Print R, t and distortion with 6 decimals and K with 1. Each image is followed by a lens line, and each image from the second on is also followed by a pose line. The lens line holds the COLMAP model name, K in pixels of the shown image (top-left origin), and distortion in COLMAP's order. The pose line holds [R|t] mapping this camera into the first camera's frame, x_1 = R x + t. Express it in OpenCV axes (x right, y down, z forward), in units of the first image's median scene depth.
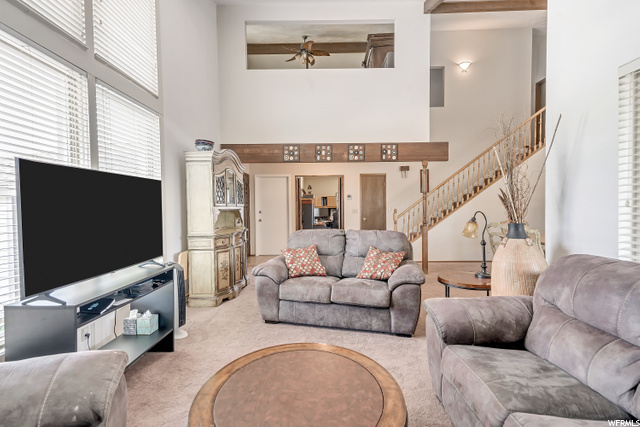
lens RADIAL K [[292.1, 0, 319.6], [0, 292.1, 213.2], [0, 0, 1]] dist [0.026921, -0.000709]
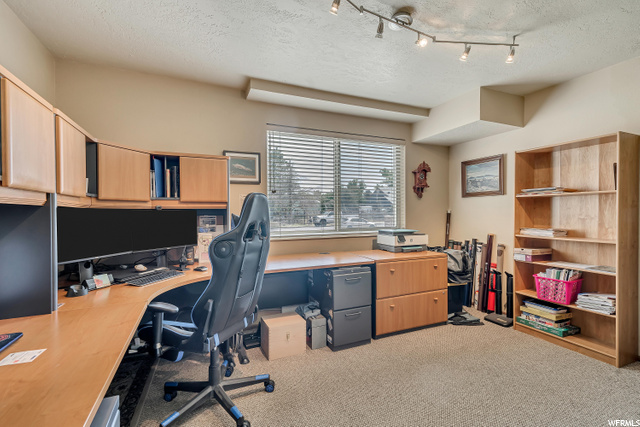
lens RADIAL K [[292.1, 0, 319.9], [0, 292.1, 213.9], [0, 0, 1]] dist [0.026921, -0.000709]
pose [[0.910647, 0.002019, 0.413181, 0.030965], [0.002296, 0.999948, -0.009947, -0.013027], [-0.413180, 0.010007, 0.910595, 0.787783]]
